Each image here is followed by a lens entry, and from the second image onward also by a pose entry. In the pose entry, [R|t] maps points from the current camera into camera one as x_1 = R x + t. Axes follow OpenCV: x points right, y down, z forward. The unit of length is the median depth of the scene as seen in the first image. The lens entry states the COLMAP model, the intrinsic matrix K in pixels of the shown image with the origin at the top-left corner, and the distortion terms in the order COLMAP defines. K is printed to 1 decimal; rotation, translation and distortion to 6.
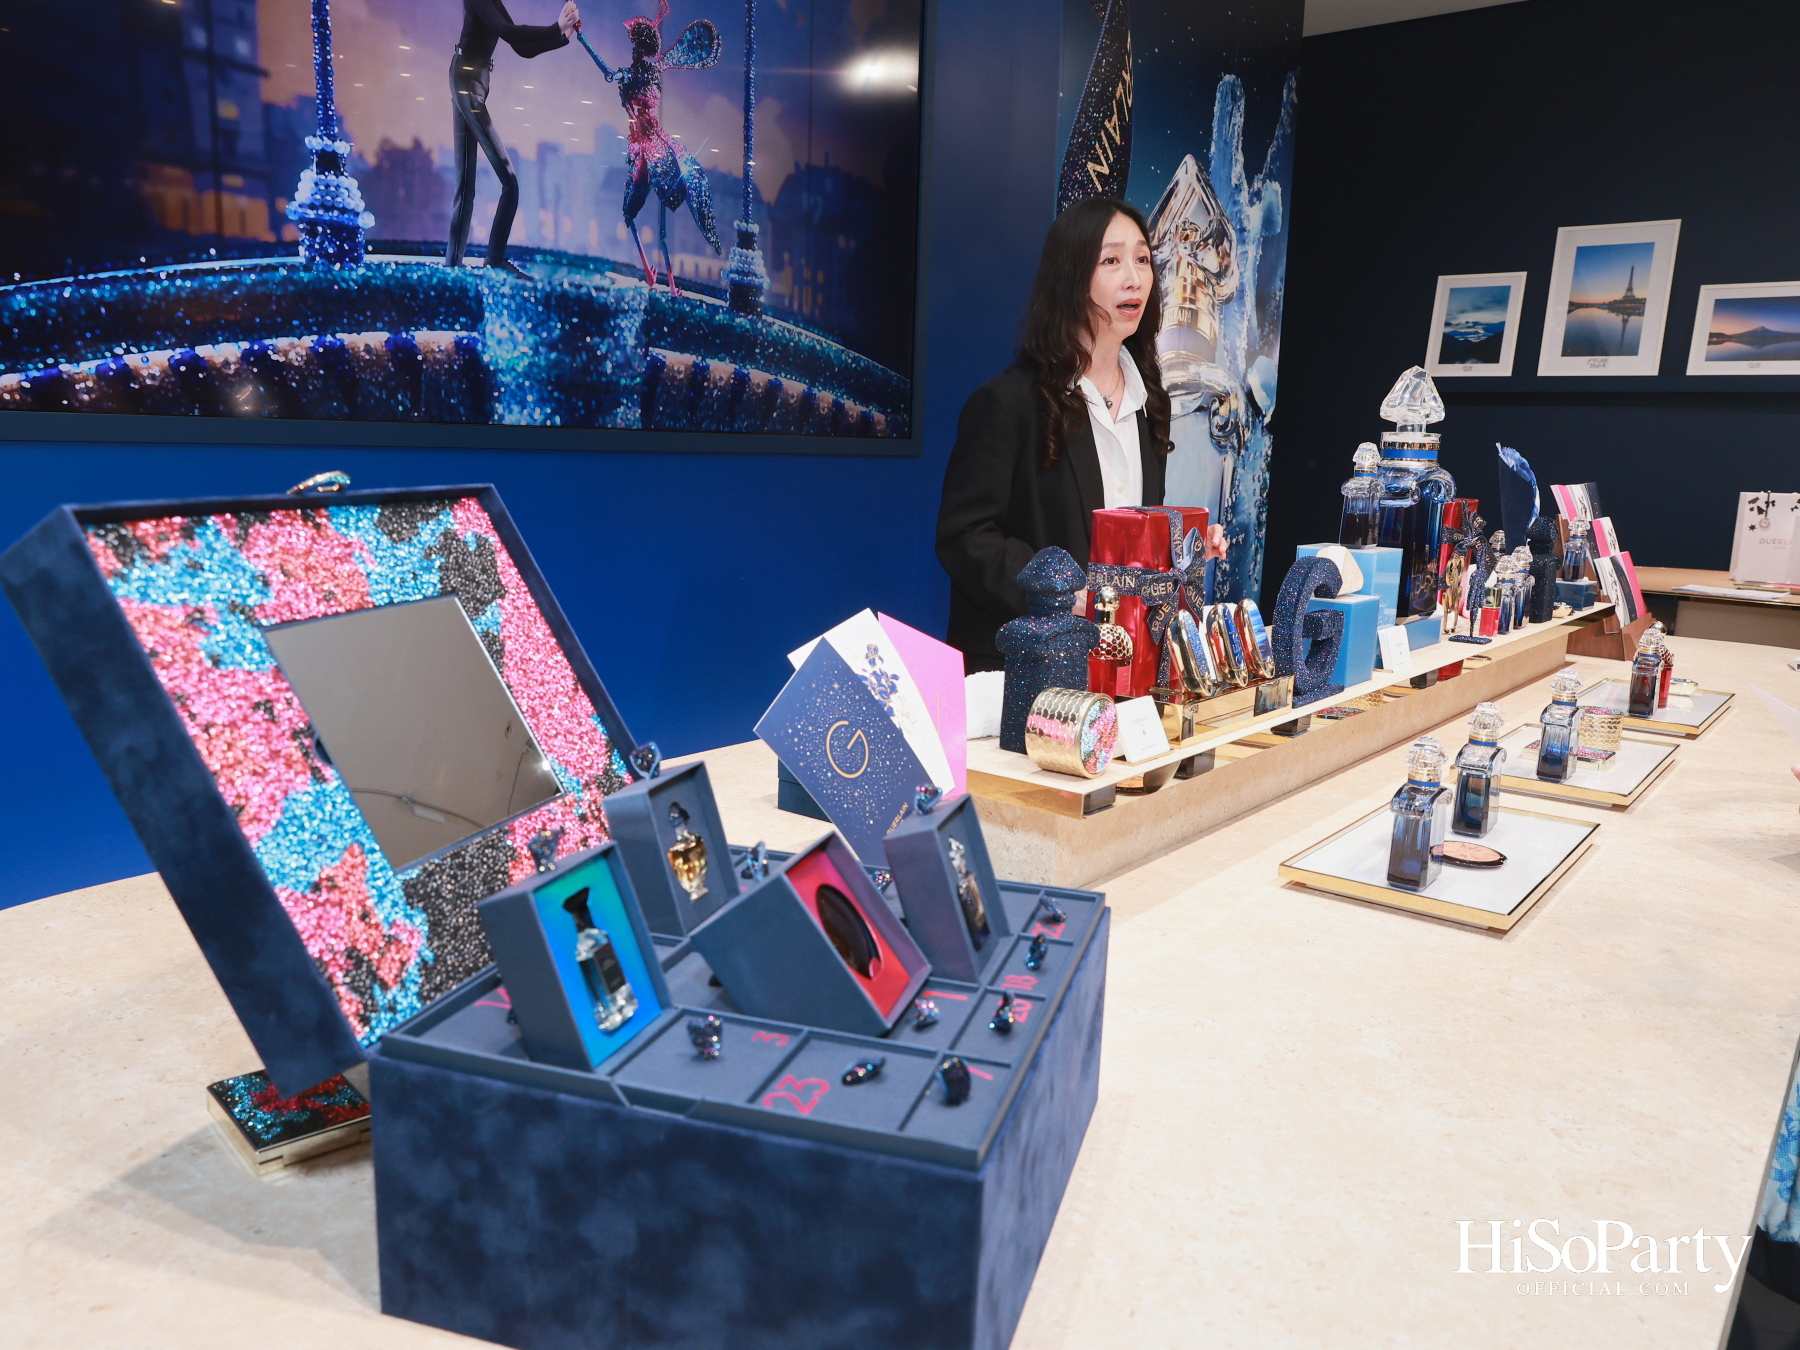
lens RADIAL K [[1340.5, 0, 900.3], [0, 1340.5, 683.8], [0, 0, 1]] dist [-0.007788, -0.000165]
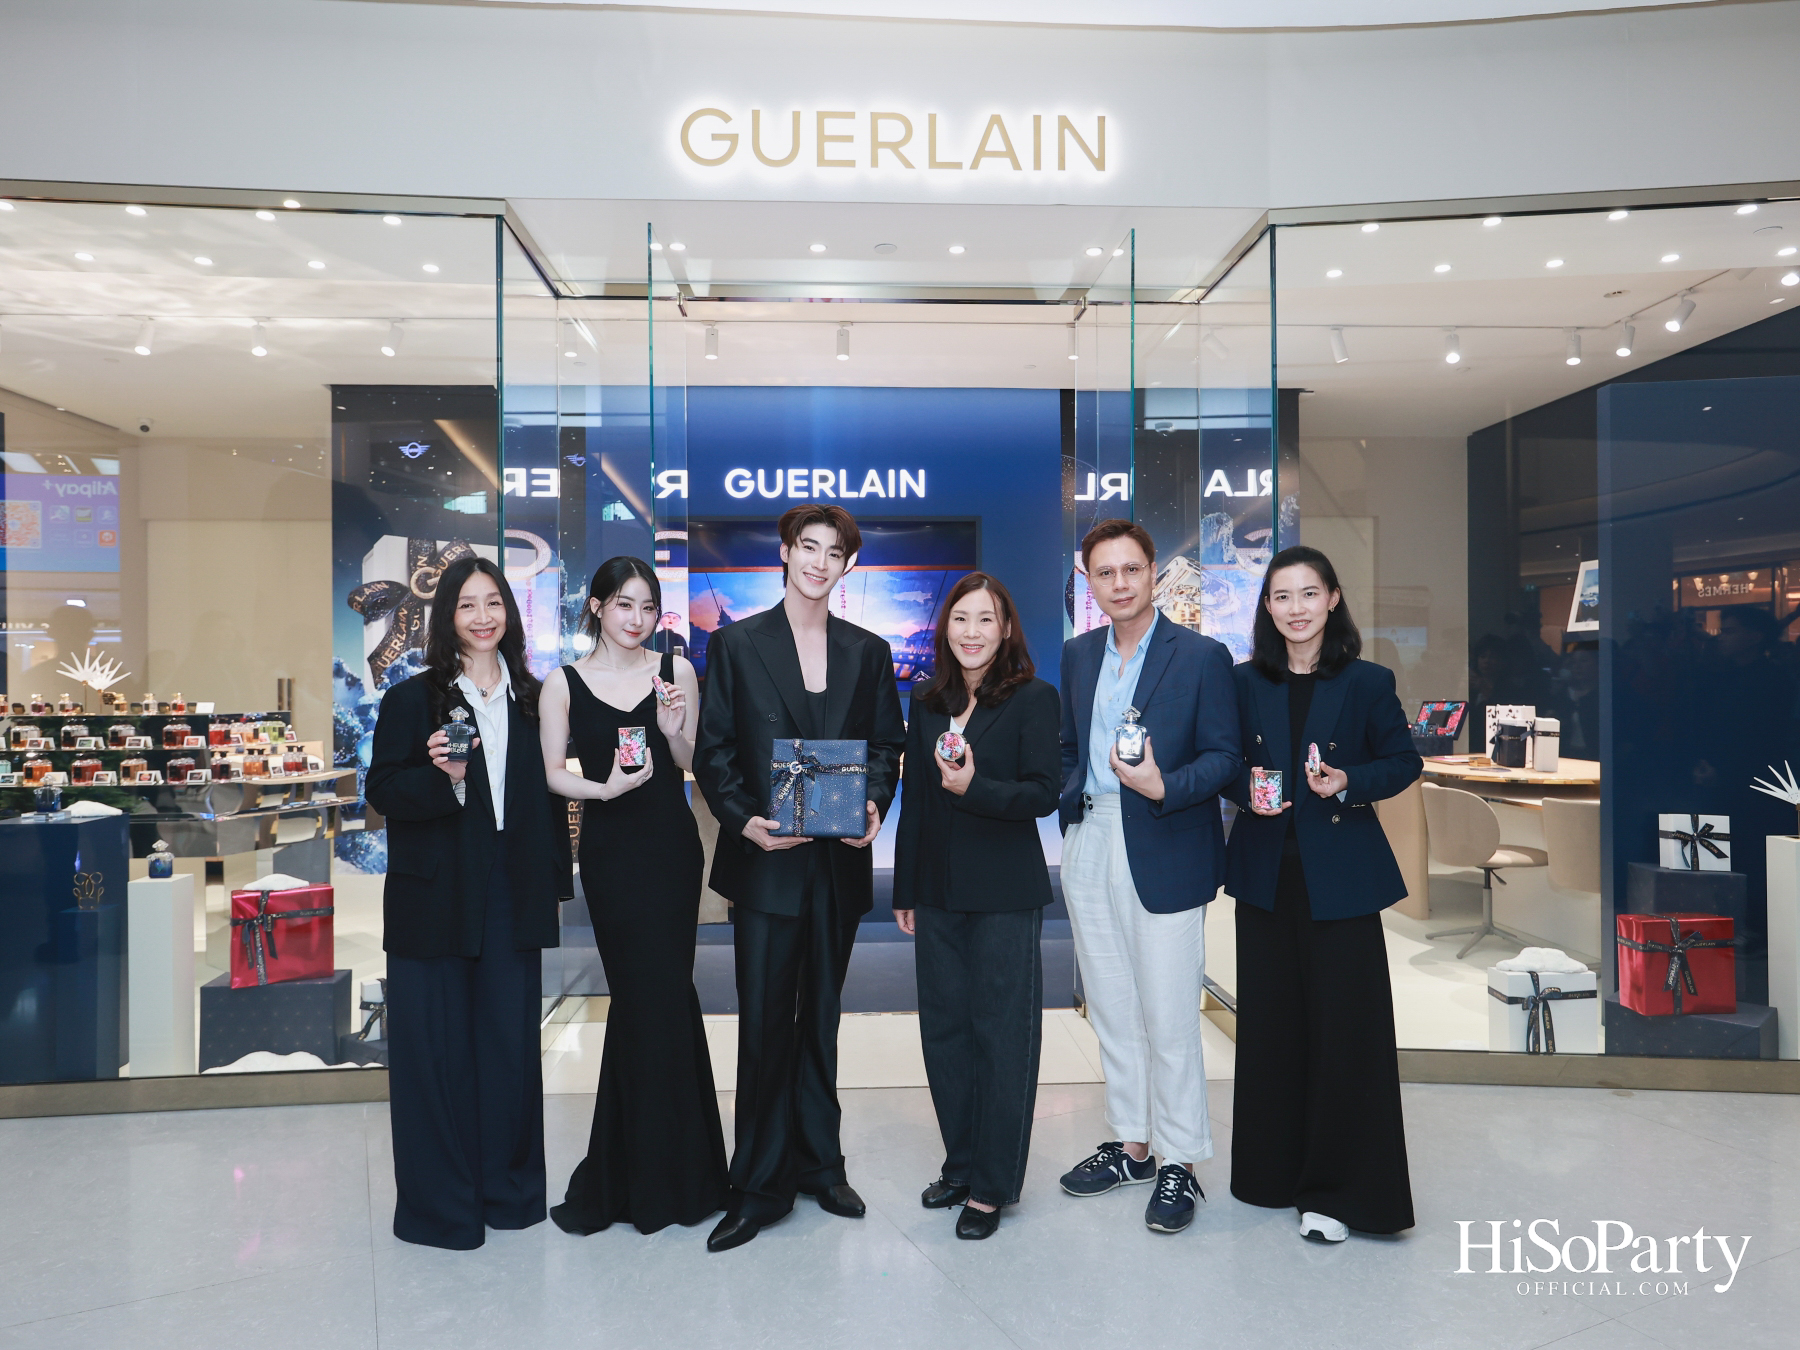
lens RADIAL K [[1638.3, 0, 887.1], [0, 1638.3, 672.8], [0, 0, 1]] dist [0.003657, 0.007585]
pose [[0.640998, -0.028079, -0.767029, 1.782322], [-0.111170, 0.985396, -0.128976, 0.171162], [0.759449, 0.167944, 0.628515, -0.915580]]
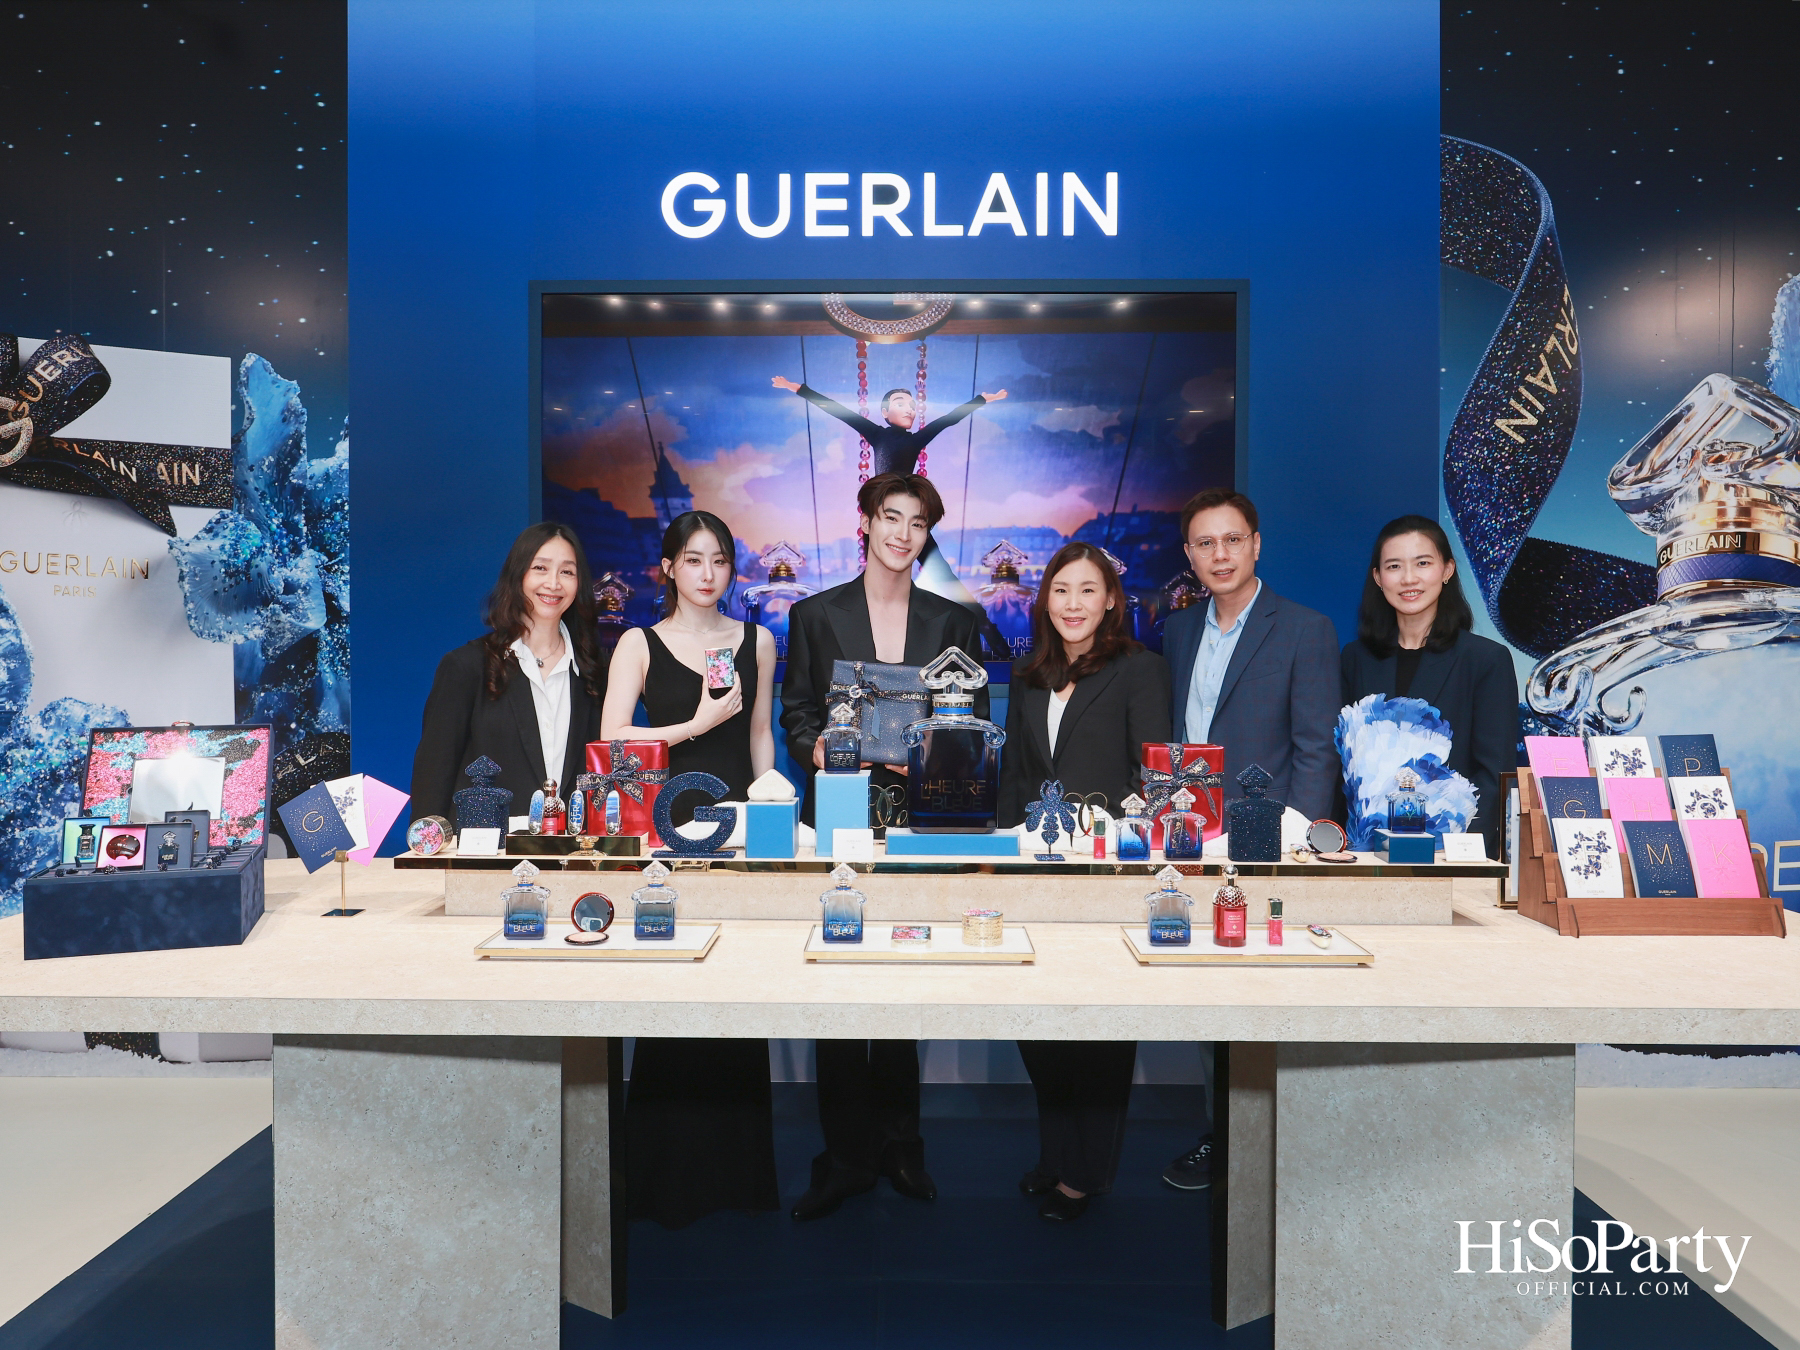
lens RADIAL K [[1212.4, 0, 891.6], [0, 1212.4, 674.7], [0, 0, 1]] dist [-0.001136, 0.006171]
pose [[0.598629, -0.011372, -0.800946, 0.499510], [-0.126289, 0.986054, -0.108389, -0.024105], [0.791008, 0.166036, 0.588844, 0.079915]]
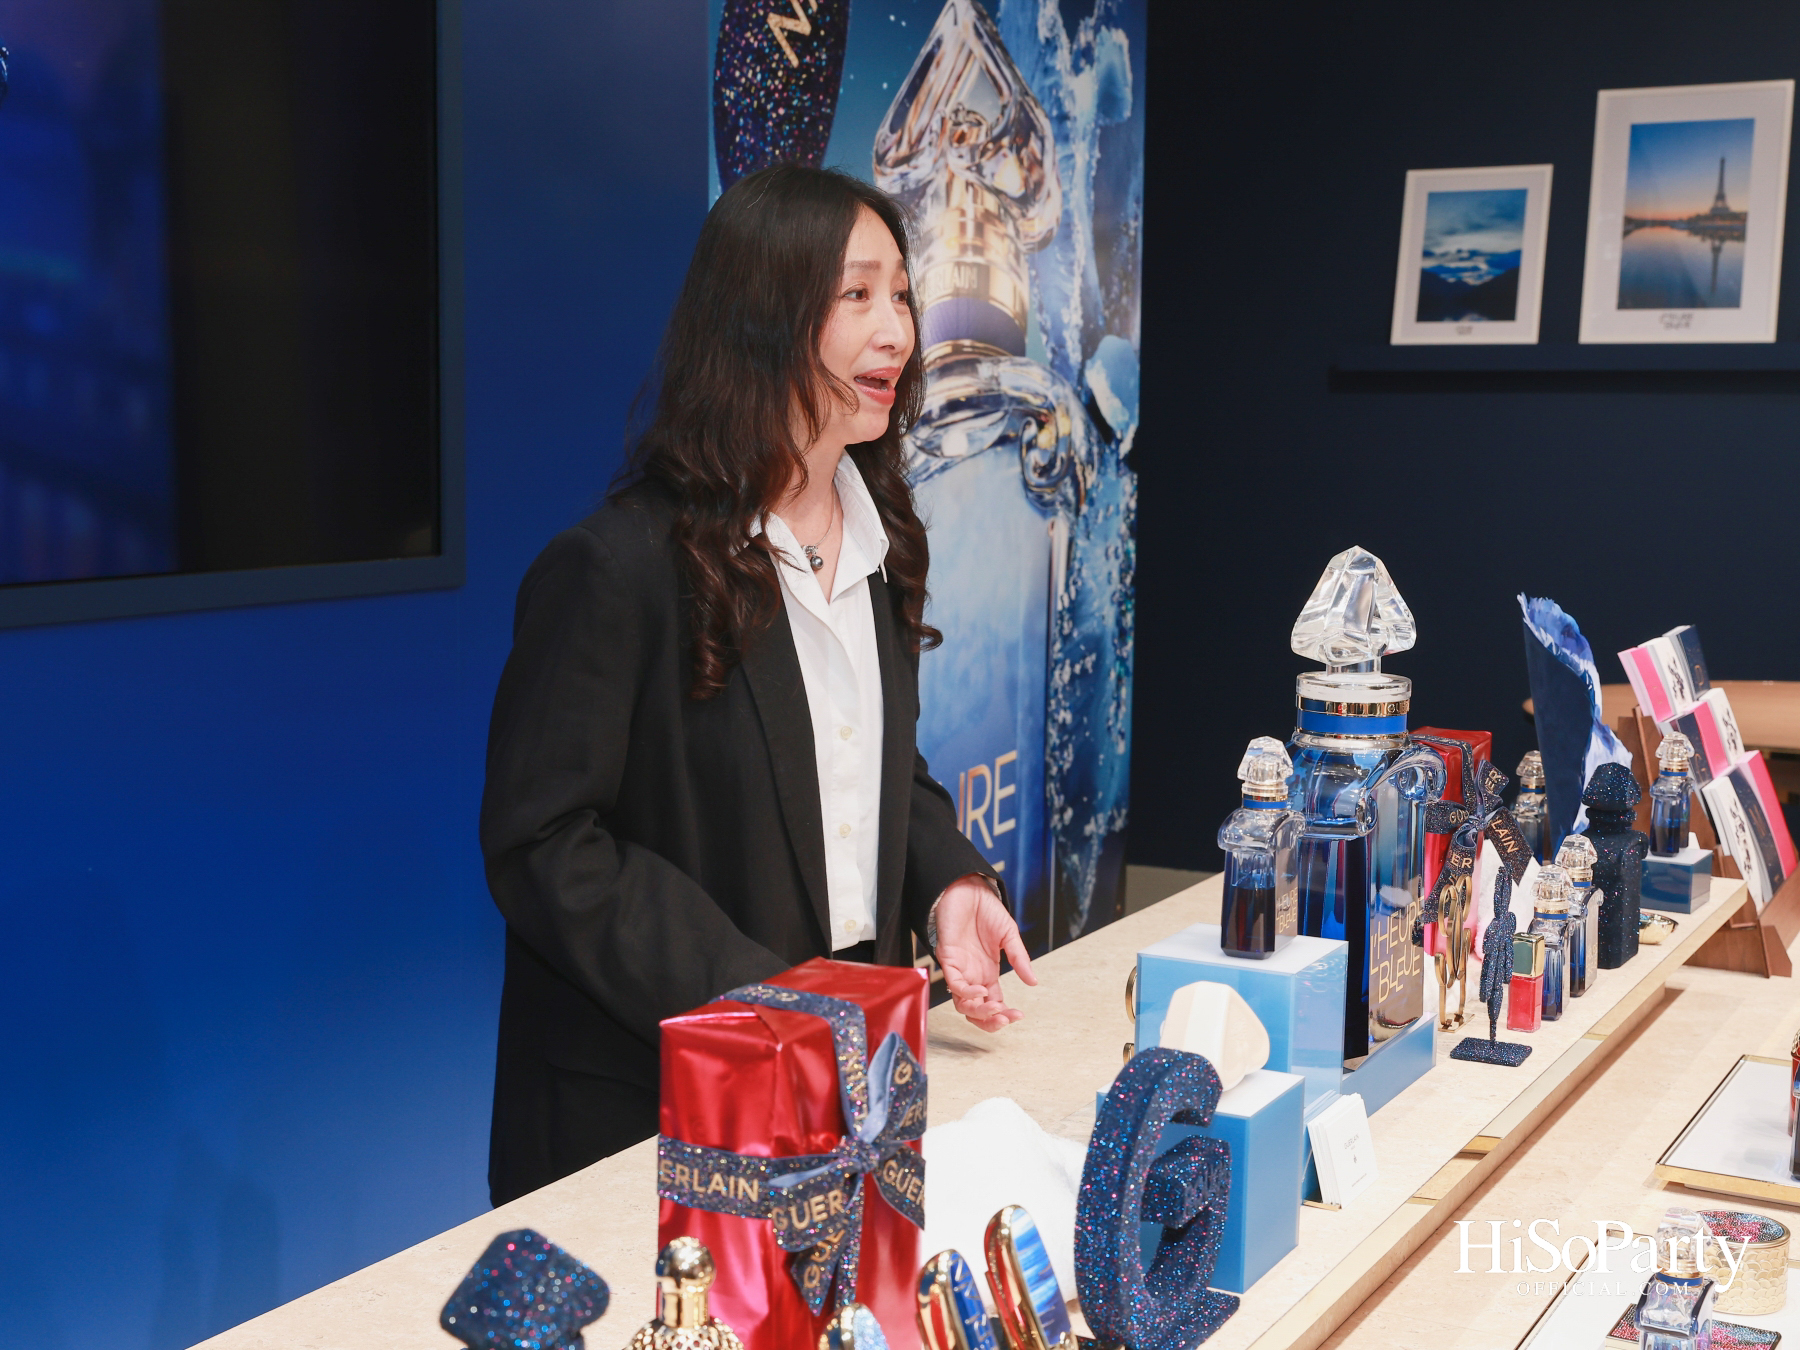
lens RADIAL K [[2361.2, 0, 900.0], [0, 2361.2, 675.0], [0, 0, 1]] dist [0.000228, 0.015157]
pose [[0.987390, -0.036162, 0.154124, 0.029362], [0.045586, 0.997272, -0.058056, -0.054284], [-0.151604, 0.064350, 0.986344, 0.058297]]
